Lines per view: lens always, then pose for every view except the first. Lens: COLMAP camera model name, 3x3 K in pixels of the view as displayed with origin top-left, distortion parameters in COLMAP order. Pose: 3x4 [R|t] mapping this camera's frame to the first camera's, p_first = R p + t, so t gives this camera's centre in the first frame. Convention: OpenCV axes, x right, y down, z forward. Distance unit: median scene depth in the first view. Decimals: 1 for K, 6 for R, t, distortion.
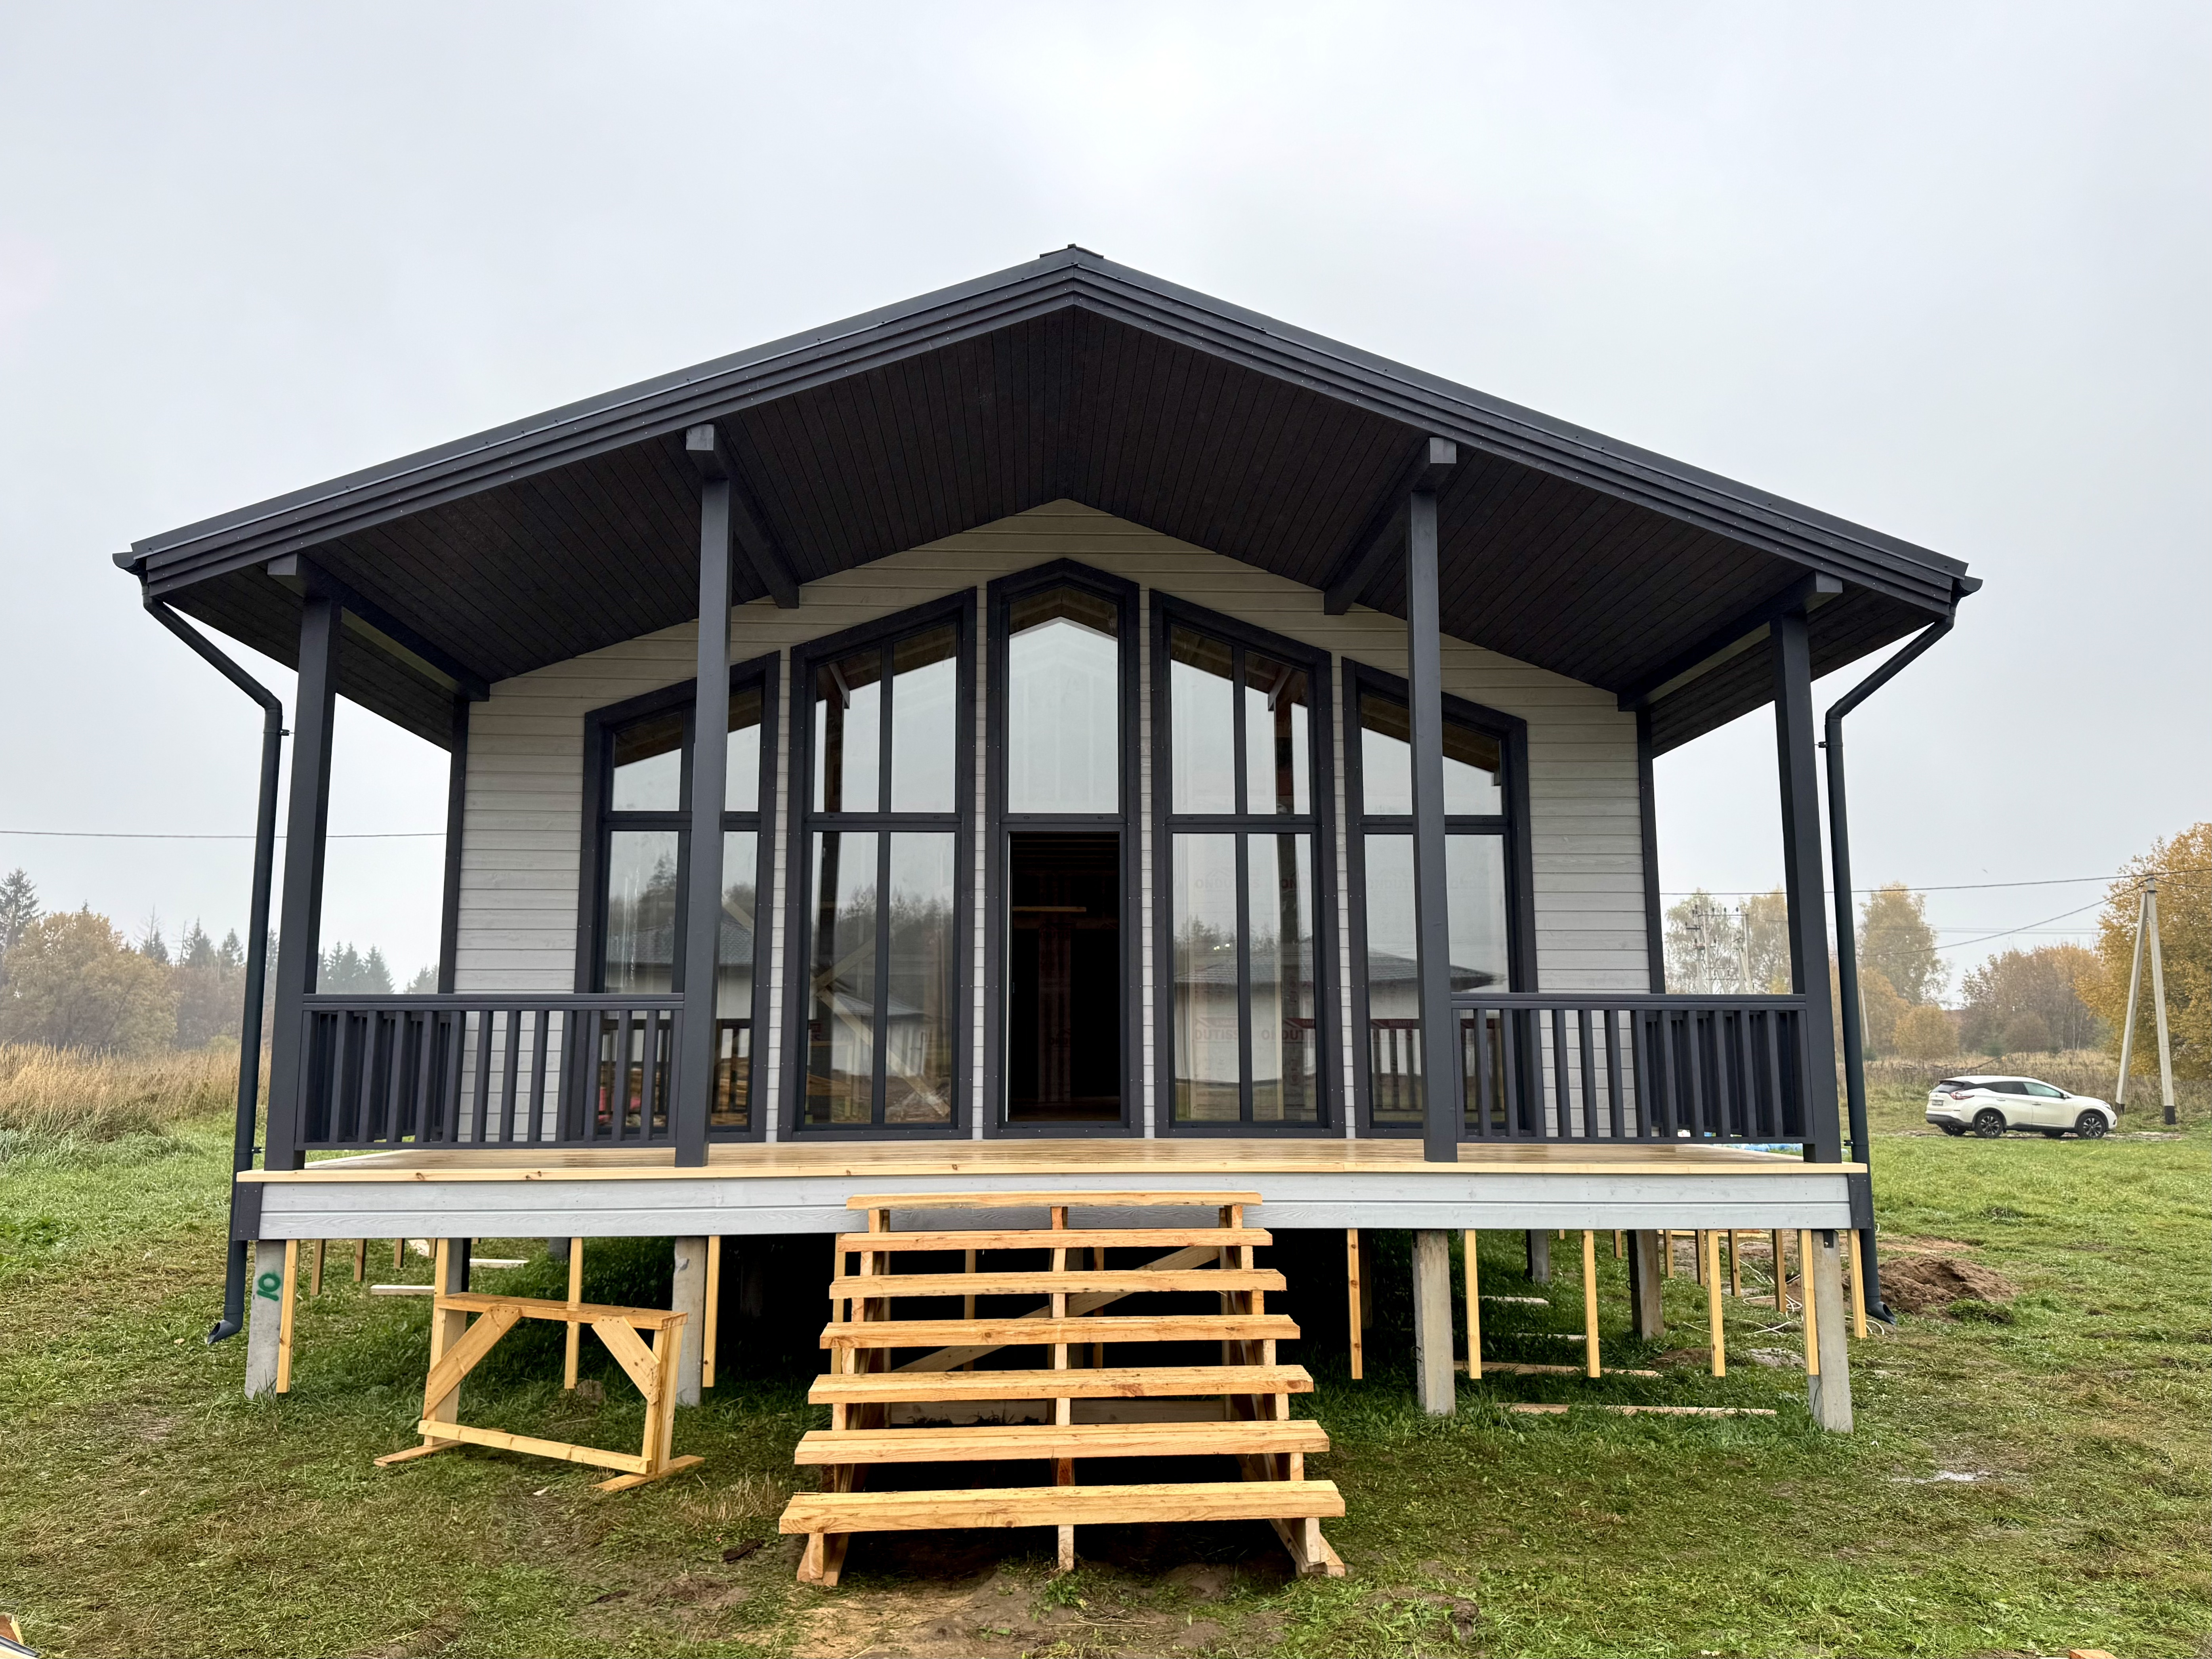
lens RADIAL K [[1606.2, 0, 1106.0], [0, 1606.2, 829.5], [0, 0, 1]] dist [0.181644, -0.396073]
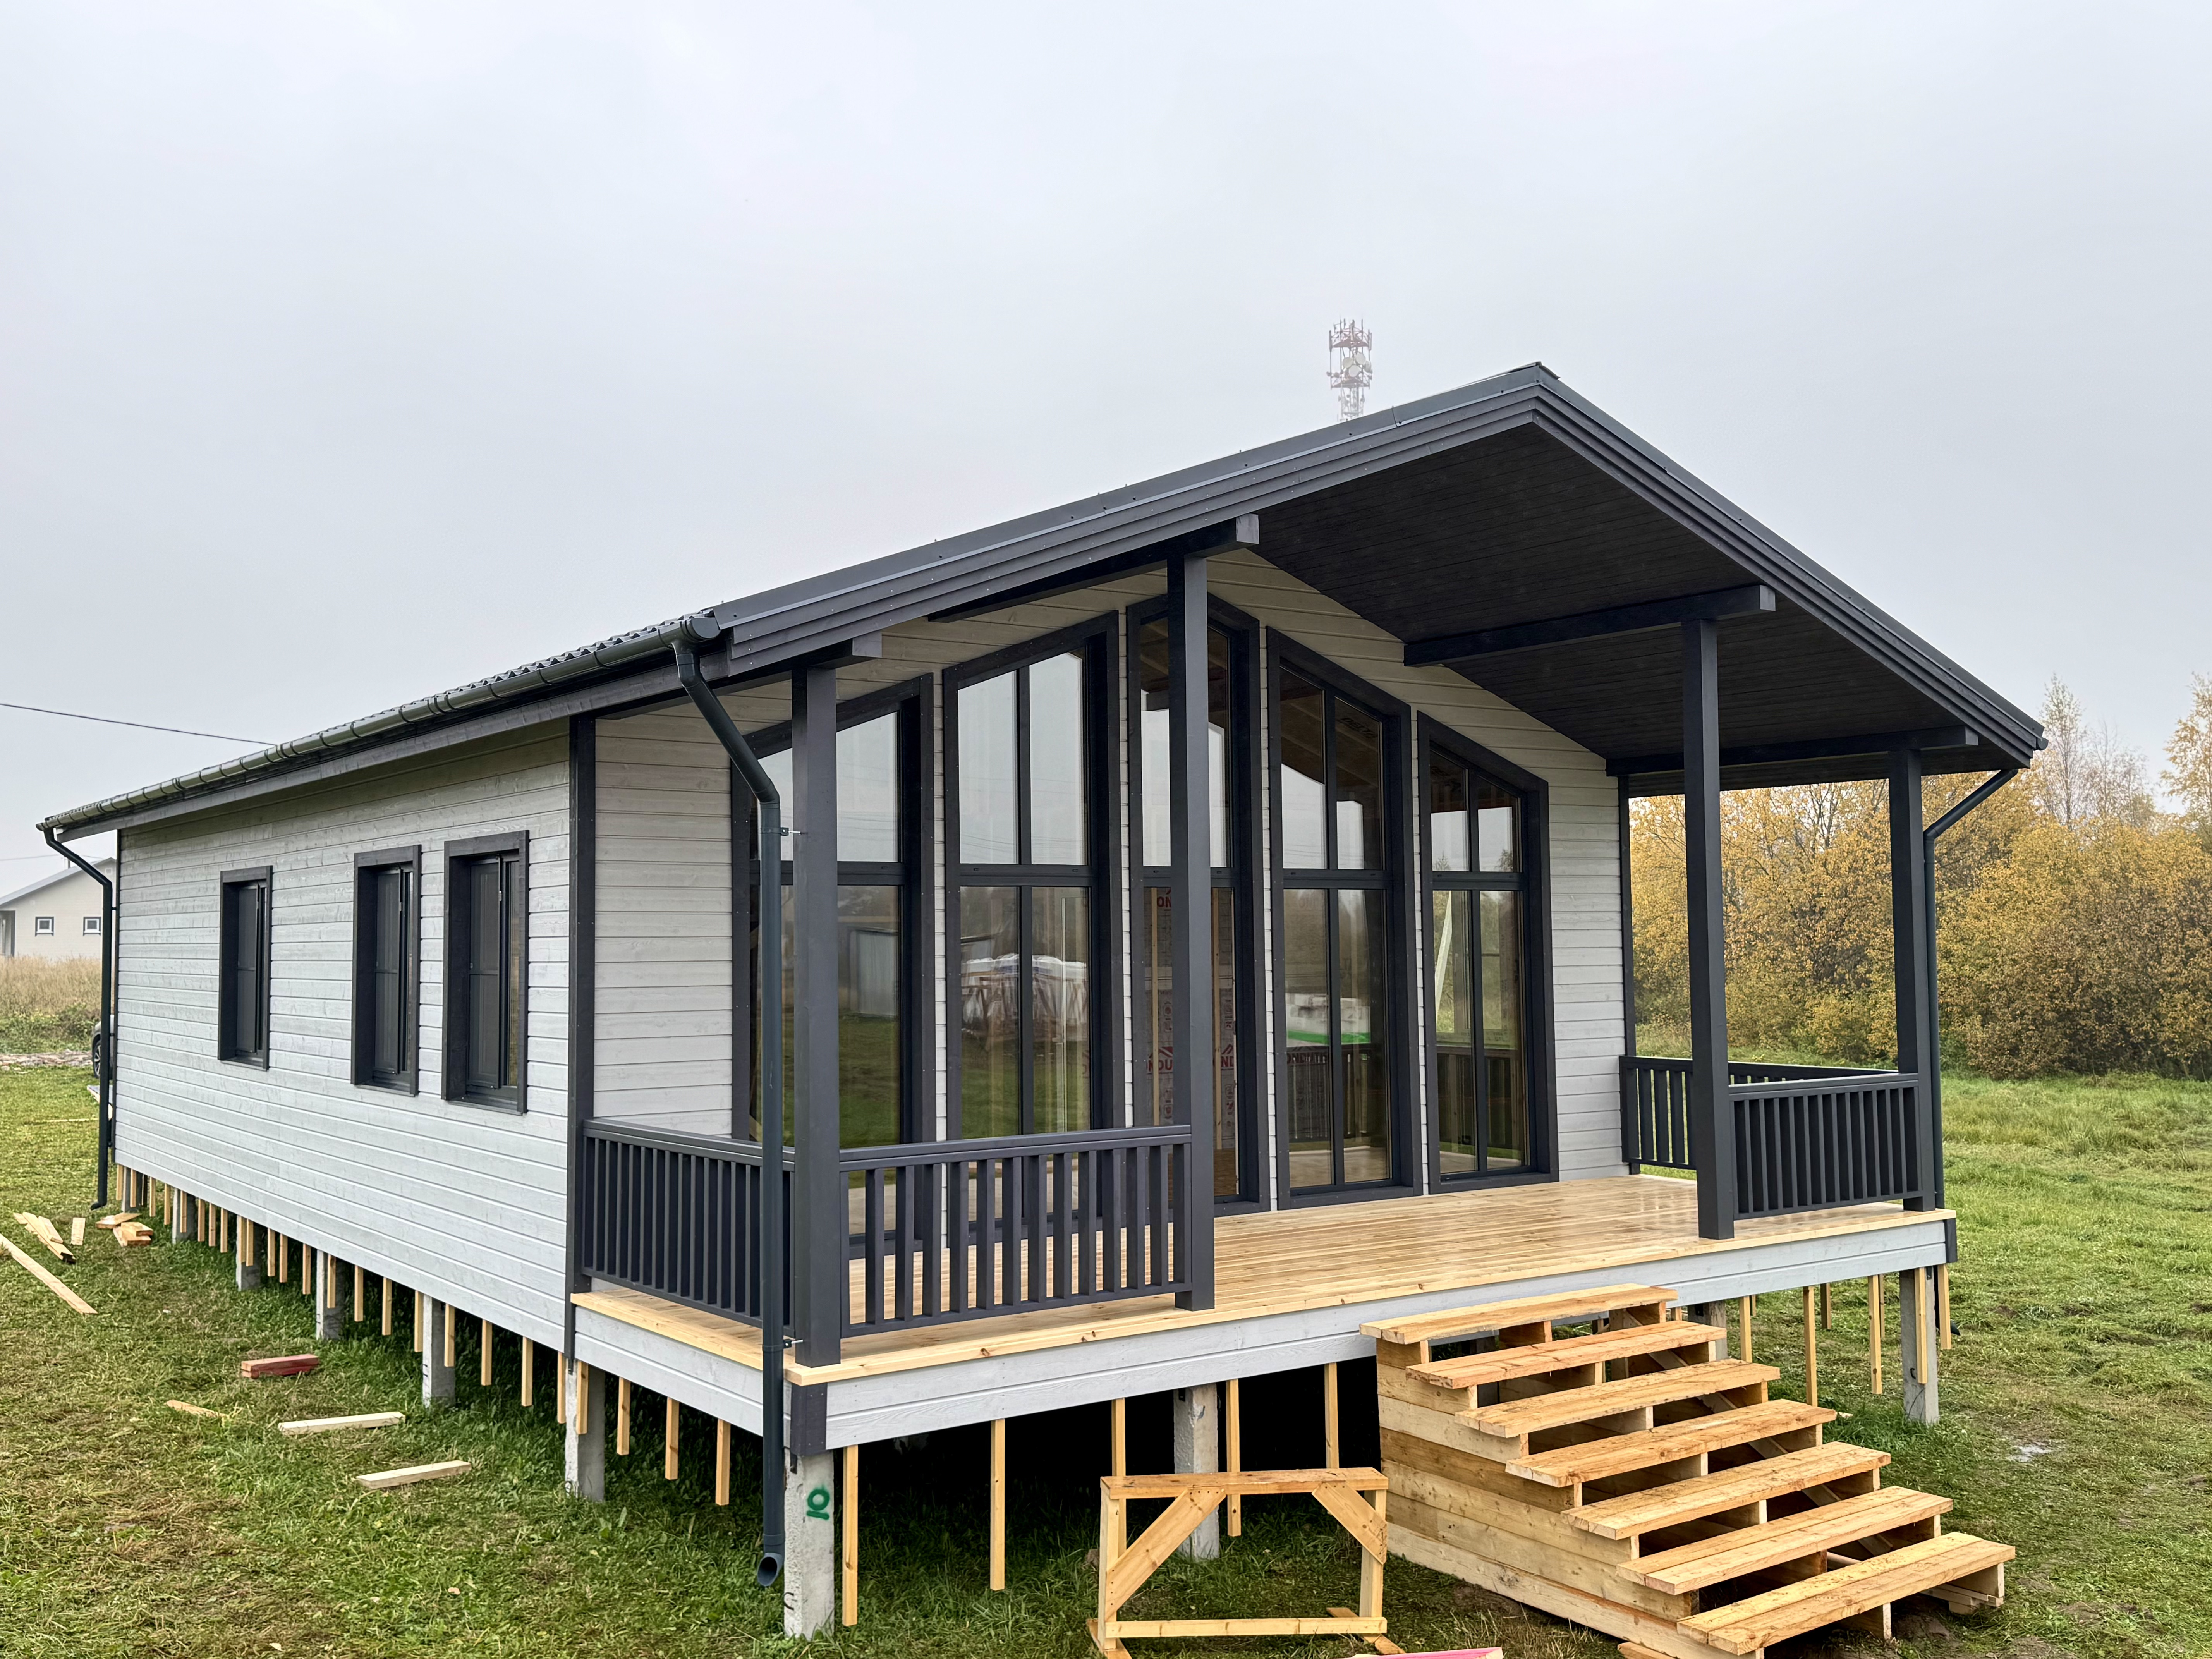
lens RADIAL K [[2080.2, 0, 1106.0], [0, 2080.2, 829.5], [0, 0, 1]] dist [0.156266, -0.346603]
pose [[0.837398, 0.022632, 0.546125, -0.935862], [-0.070866, 0.995205, 0.067419, -0.141989], [-0.541980, -0.095158, 0.834986, 0.042702]]
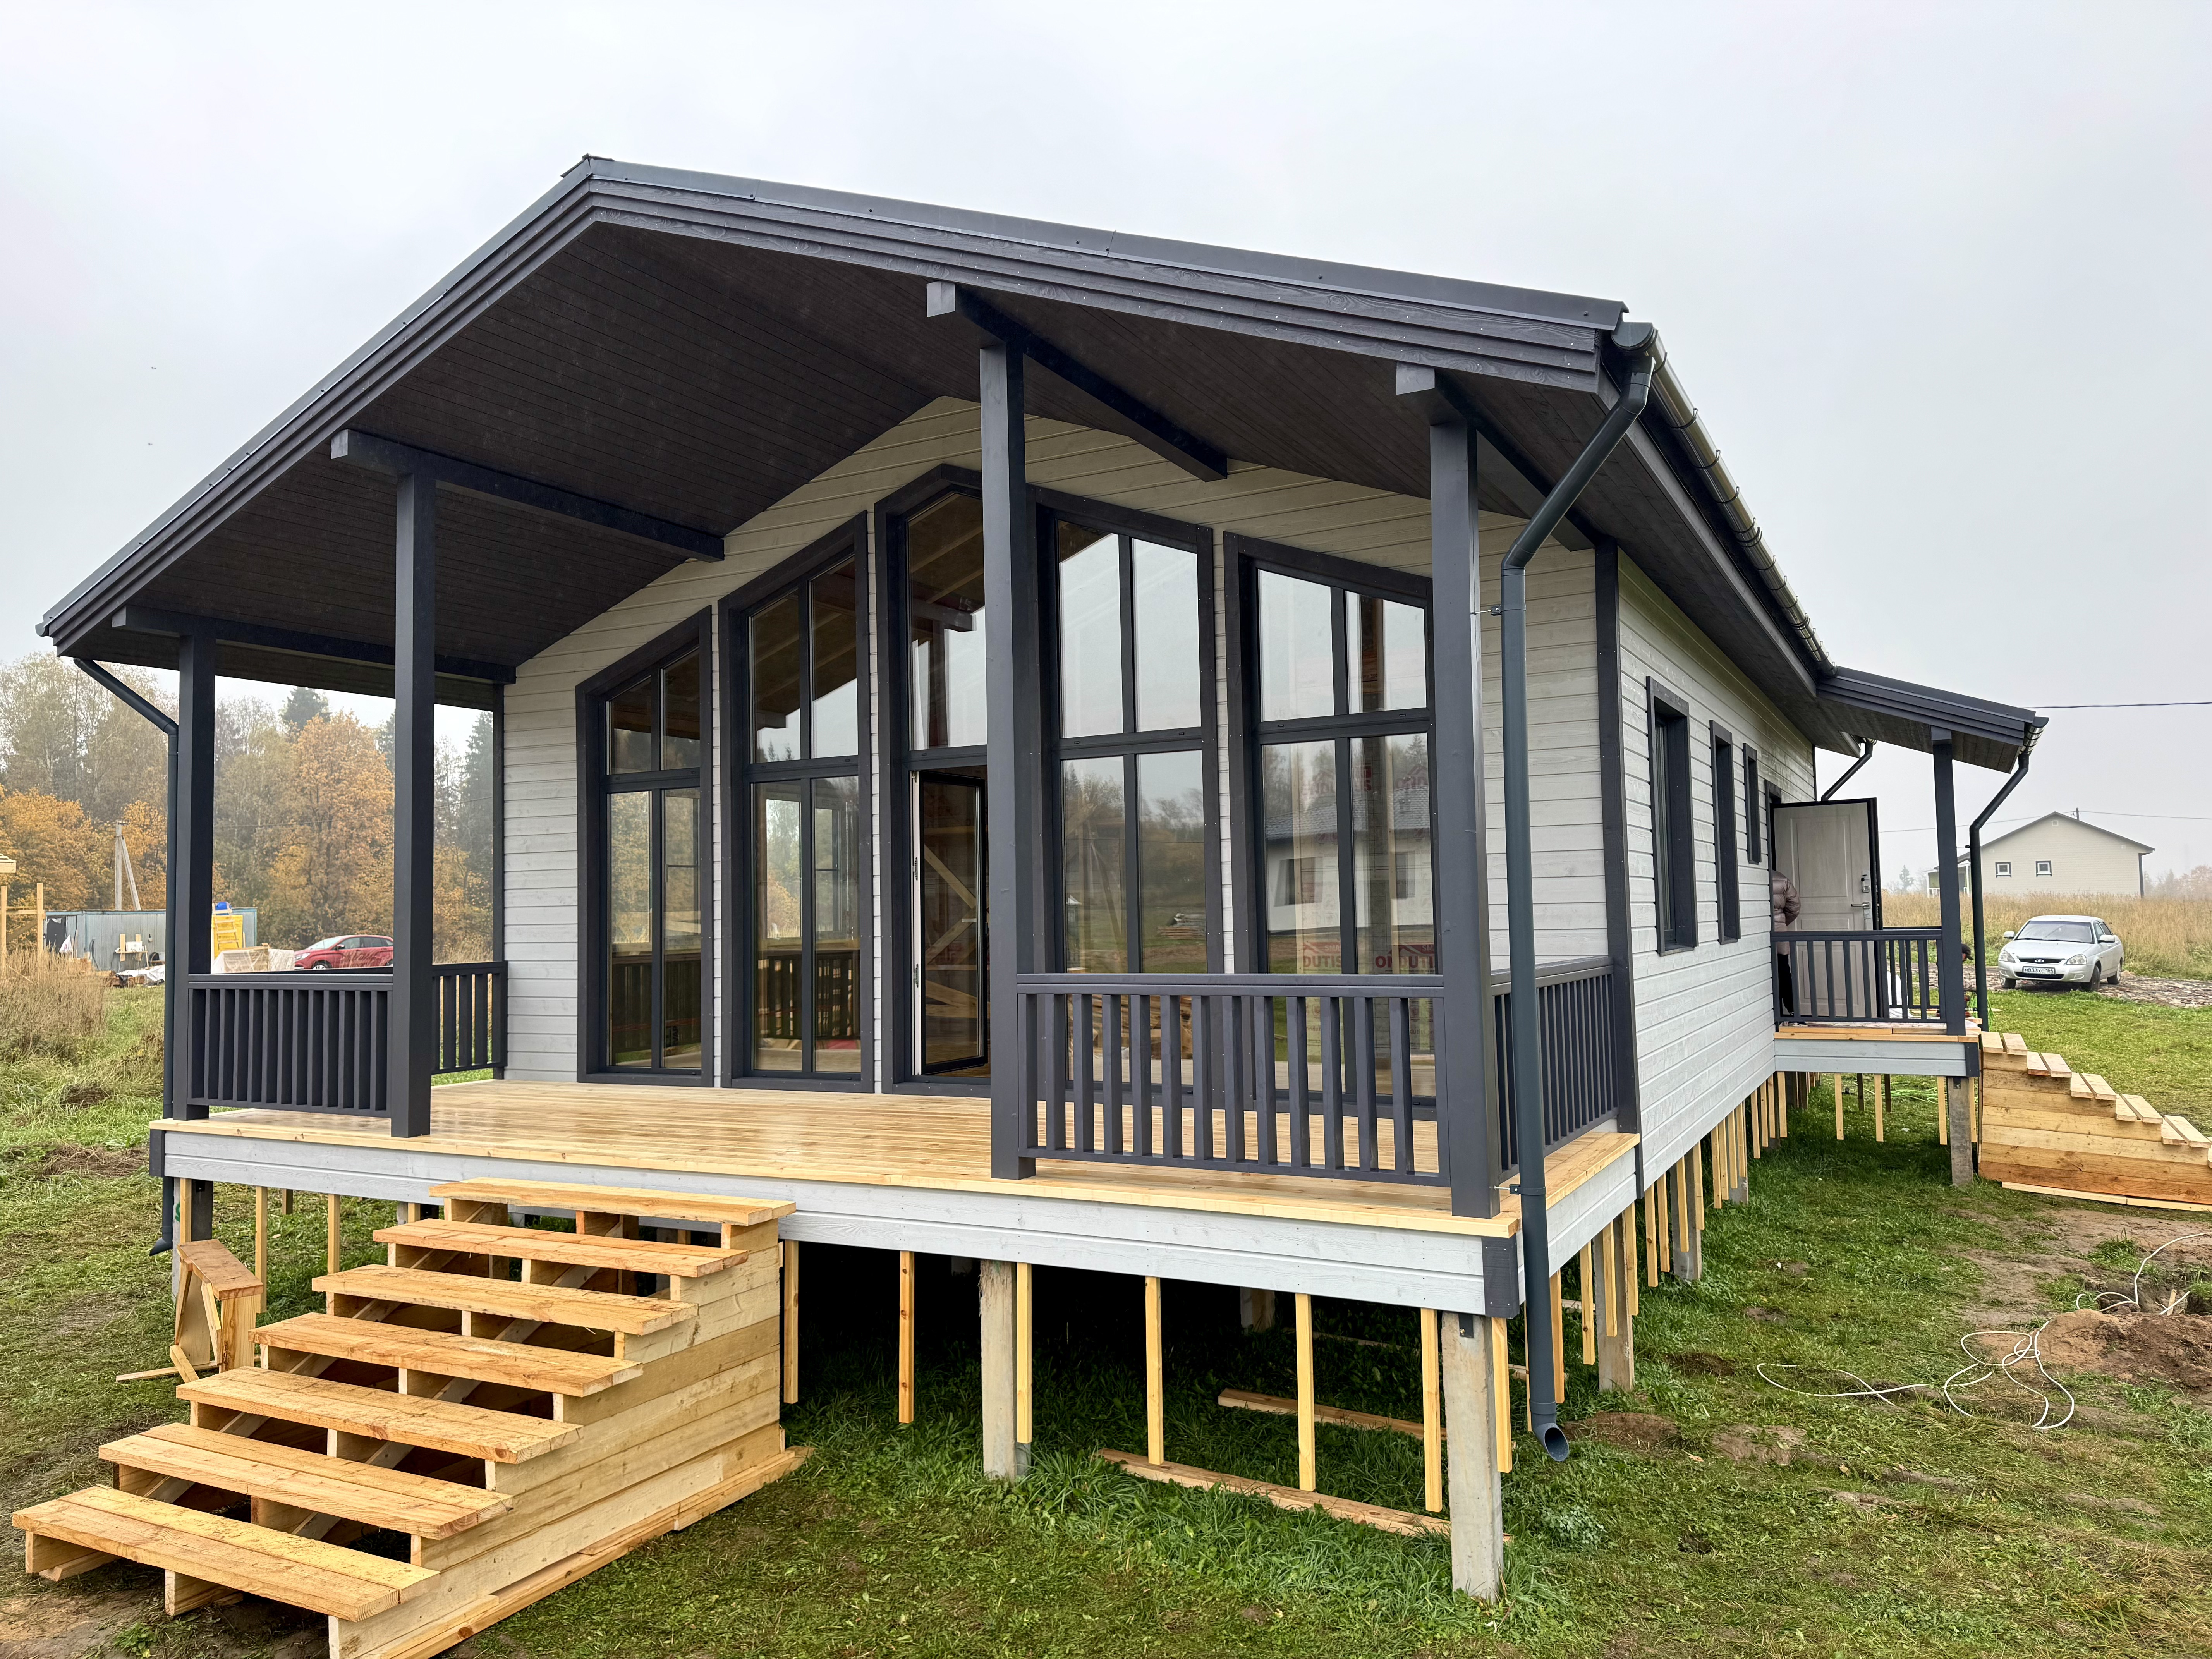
lens RADIAL K [[1550.2, 0, 1106.0], [0, 1550.2, 829.5], [0, 0, 1]] dist [0.085807, -0.138472]
pose [[0.855876, -0.043050, -0.515387, 0.655082], [0.091417, 0.993431, 0.068830, -0.021216], [0.509038, -0.106025, 0.854189, 0.365058]]
